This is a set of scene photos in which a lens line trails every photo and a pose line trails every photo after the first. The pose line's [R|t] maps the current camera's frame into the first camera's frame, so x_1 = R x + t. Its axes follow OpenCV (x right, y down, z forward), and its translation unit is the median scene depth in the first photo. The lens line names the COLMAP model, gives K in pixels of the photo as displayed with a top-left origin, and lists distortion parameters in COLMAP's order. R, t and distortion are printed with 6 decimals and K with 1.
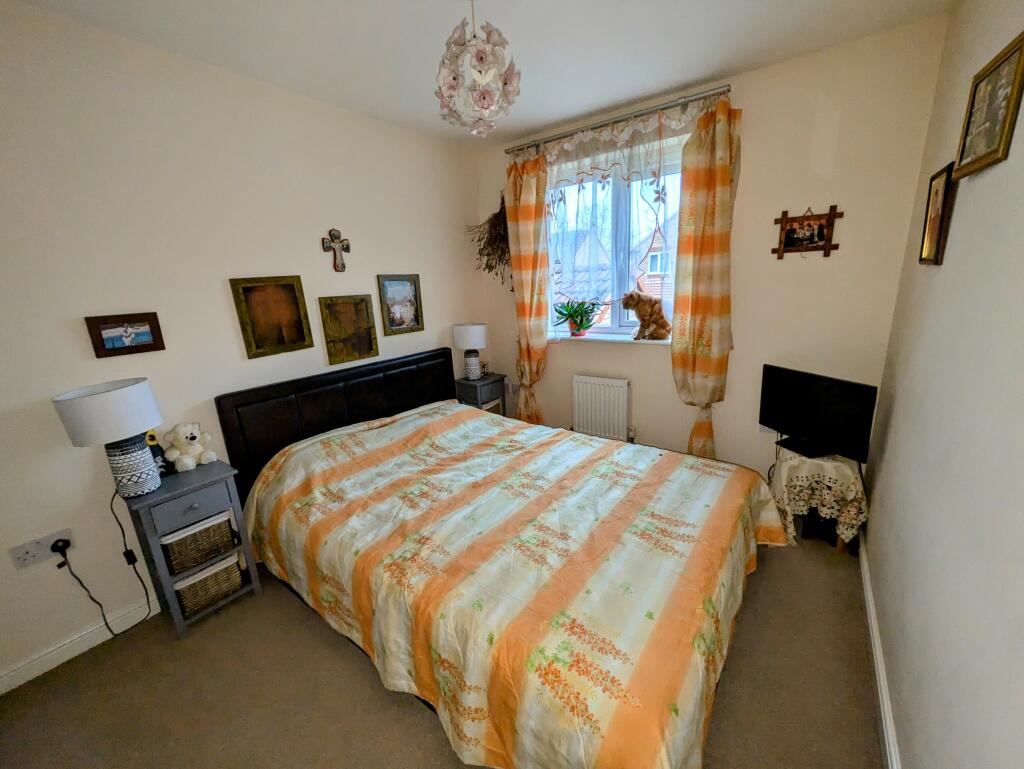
lens RADIAL K [[400.0, 0, 510.8], [0, 400.0, 386.8], [0, 0, 1]] dist [0.007645, -0.001344]
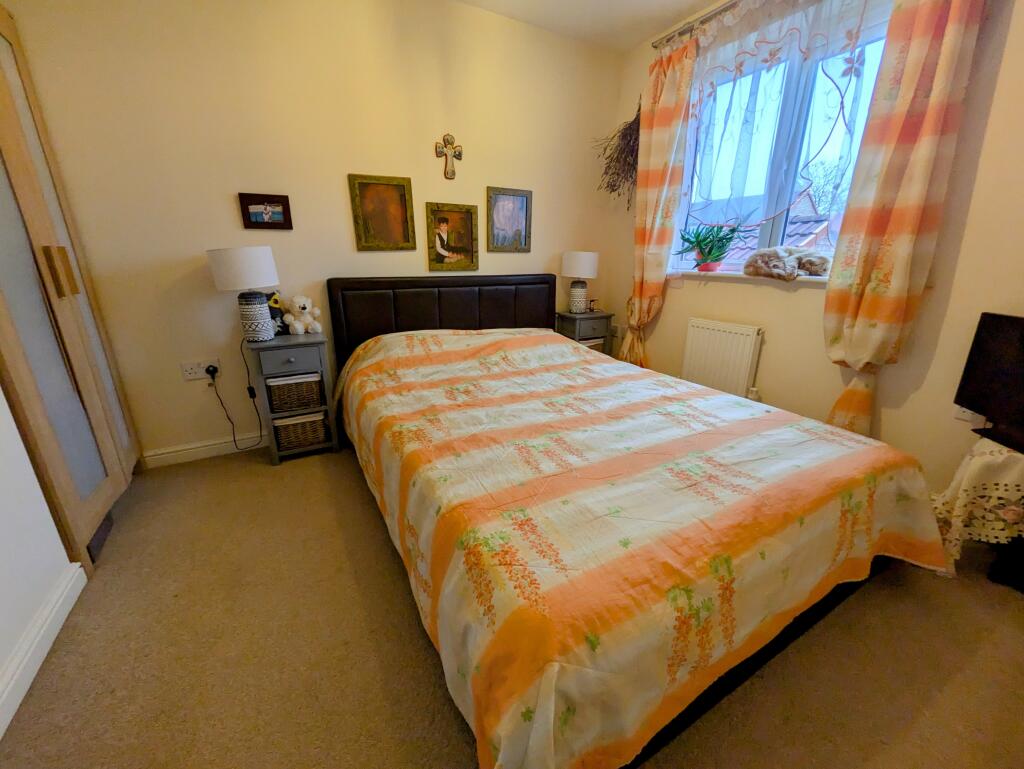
lens RADIAL K [[400.0, 0, 512.4], [0, 400.0, 381.6], [0, 0, 1]] dist [0.007645, -0.001344]
pose [[0.912572, 0.173305, -0.370375, 0.196949], [-0.153883, 0.984713, 0.081612, 0.118999], [0.378856, -0.017483, 0.925290, 0.106029]]
